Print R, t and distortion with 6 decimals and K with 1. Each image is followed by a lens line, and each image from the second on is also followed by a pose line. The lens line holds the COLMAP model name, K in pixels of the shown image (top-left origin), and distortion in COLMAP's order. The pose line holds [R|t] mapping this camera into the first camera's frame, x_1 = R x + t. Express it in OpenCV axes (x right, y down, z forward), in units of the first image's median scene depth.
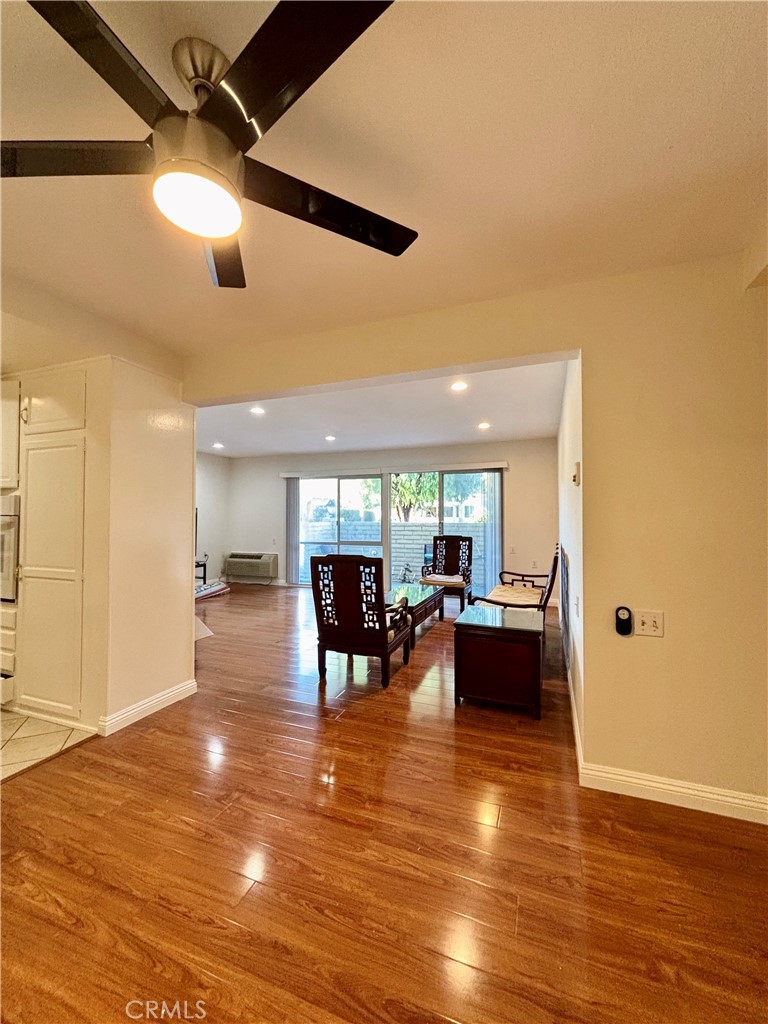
lens RADIAL K [[412.3, 0, 382.7], [0, 412.3, 509.7], [0, 0, 1]] dist [0.000666, -0.001024]
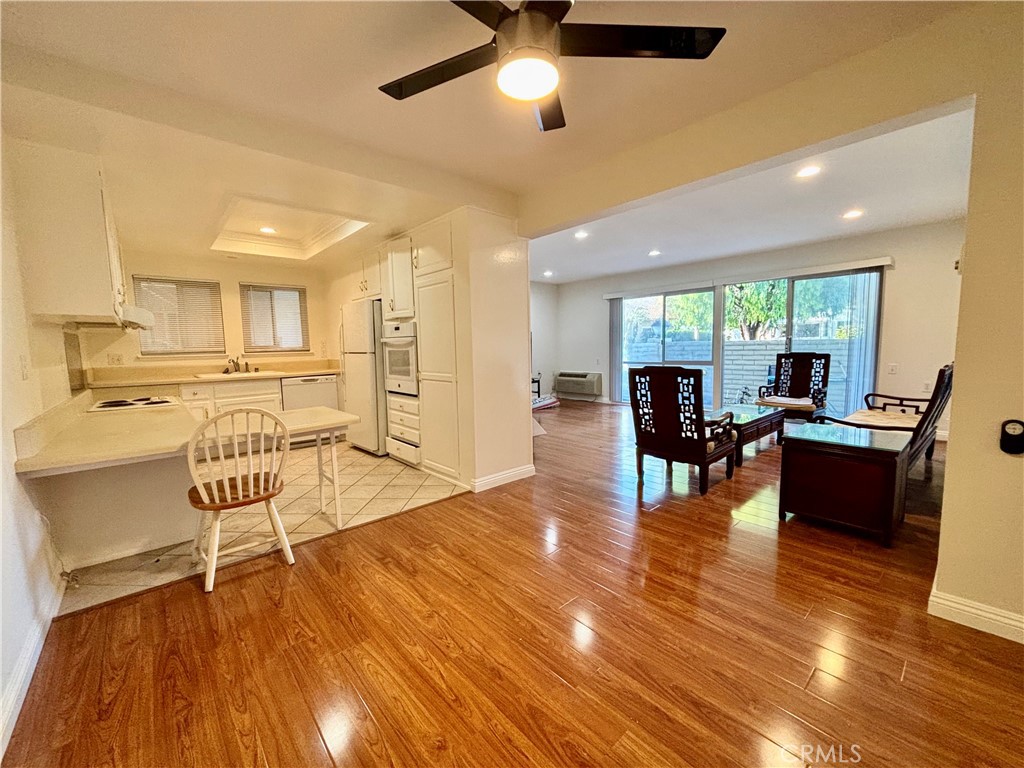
lens RADIAL K [[412.3, 0, 508.1], [0, 412.3, 386.0], [0, 0, 1]] dist [0.000666, -0.001024]
pose [[0.887702, 0.024826, -0.459748, 0.043297], [0.031900, 0.992829, 0.115206, 0.027208], [0.459311, -0.116935, 0.880545, -0.103693]]
